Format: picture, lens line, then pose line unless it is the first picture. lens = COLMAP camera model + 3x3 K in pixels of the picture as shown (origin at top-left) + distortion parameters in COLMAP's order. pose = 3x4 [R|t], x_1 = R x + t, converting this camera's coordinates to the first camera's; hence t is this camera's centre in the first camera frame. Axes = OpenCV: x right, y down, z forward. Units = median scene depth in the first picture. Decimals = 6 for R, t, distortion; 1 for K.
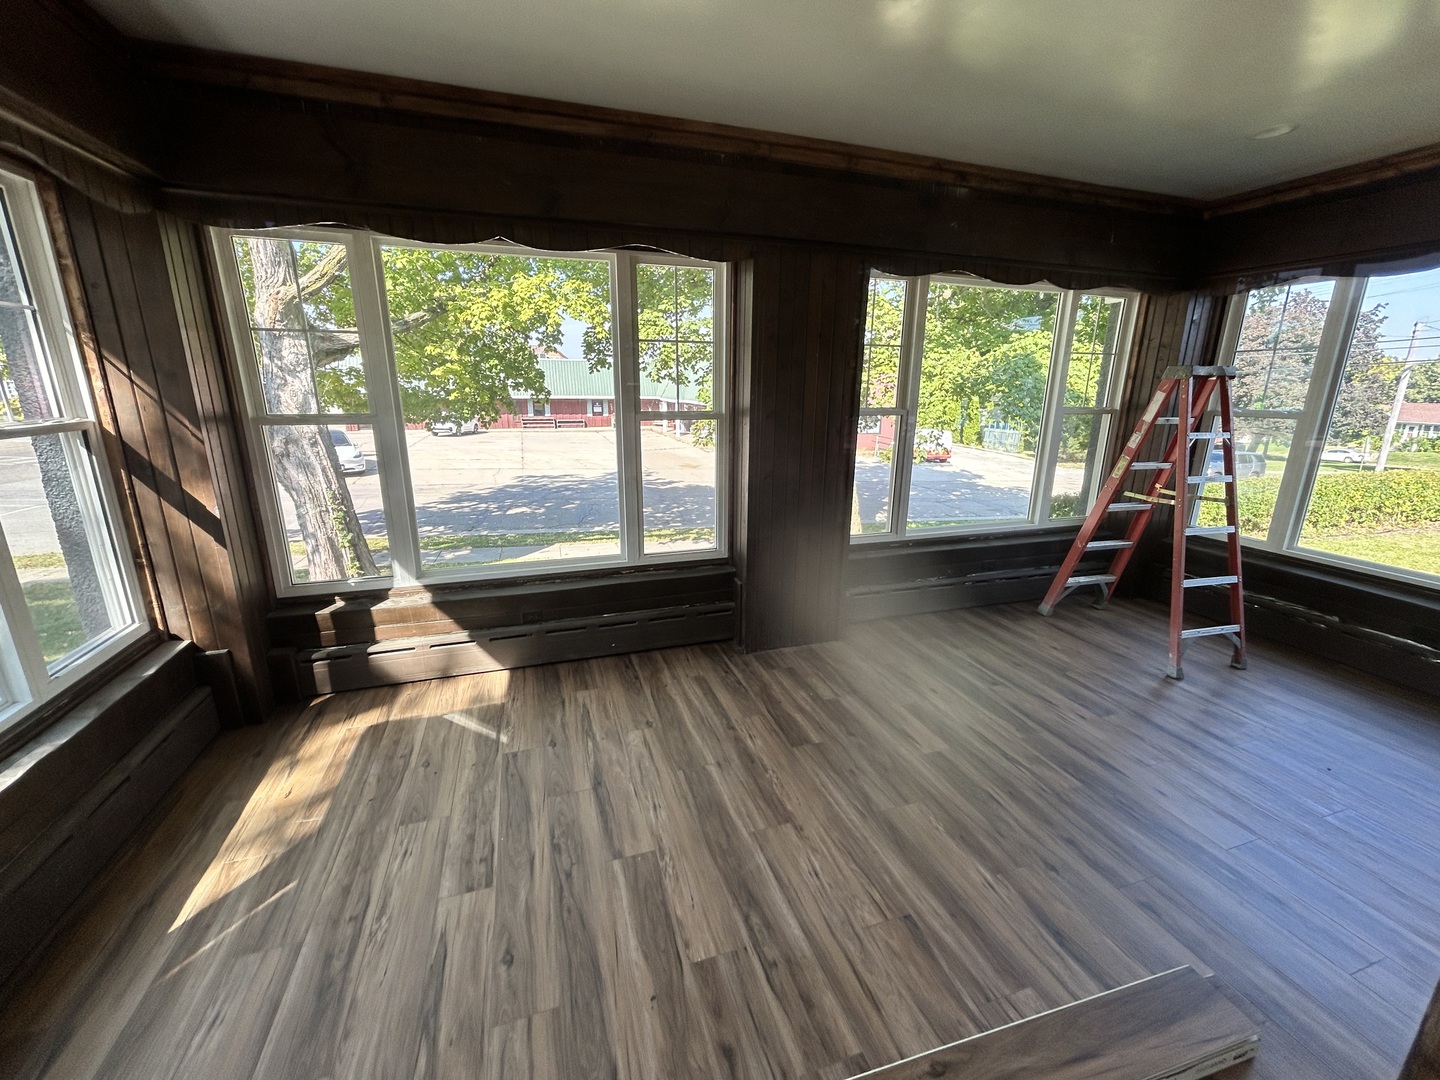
lens RADIAL K [[582.3, 0, 717.5], [0, 582.3, 537.3], [0, 0, 1]] dist [-0.005316, 0.001422]
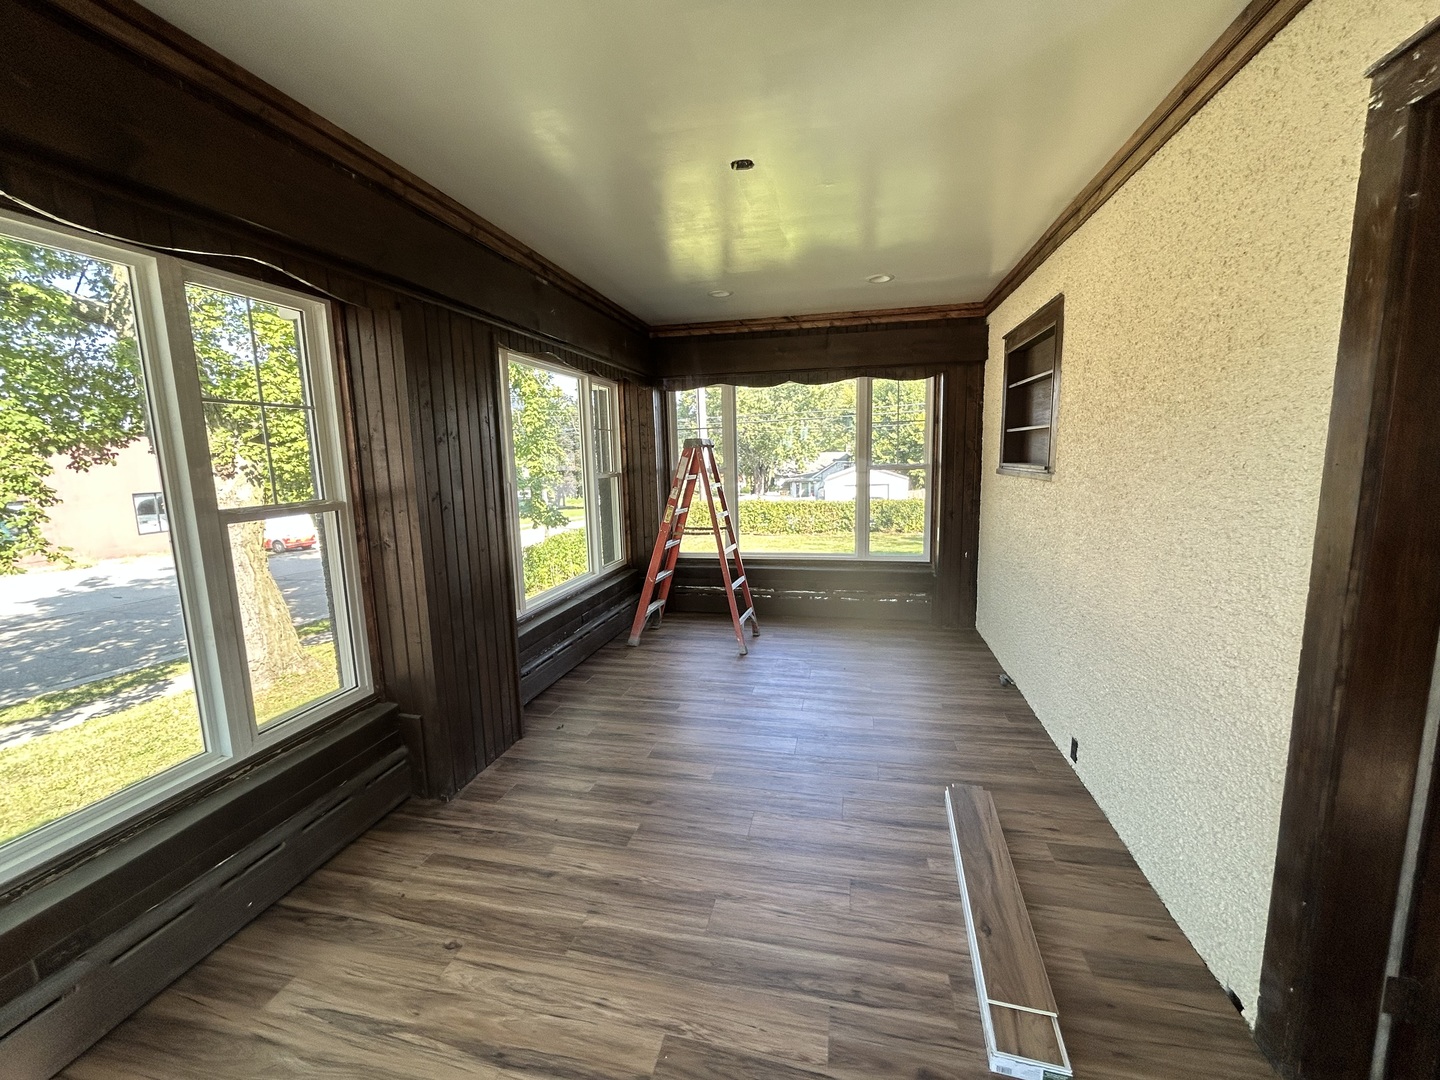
lens RADIAL K [[582.3, 0, 720.2], [0, 582.3, 537.4], [0, 0, 1]] dist [-0.005316, 0.001422]
pose [[0.514500, -0.143172, 0.845453, -0.392732], [0.247232, 0.968861, 0.013617, -0.064963], [-0.821076, 0.202017, 0.533876, 0.238060]]
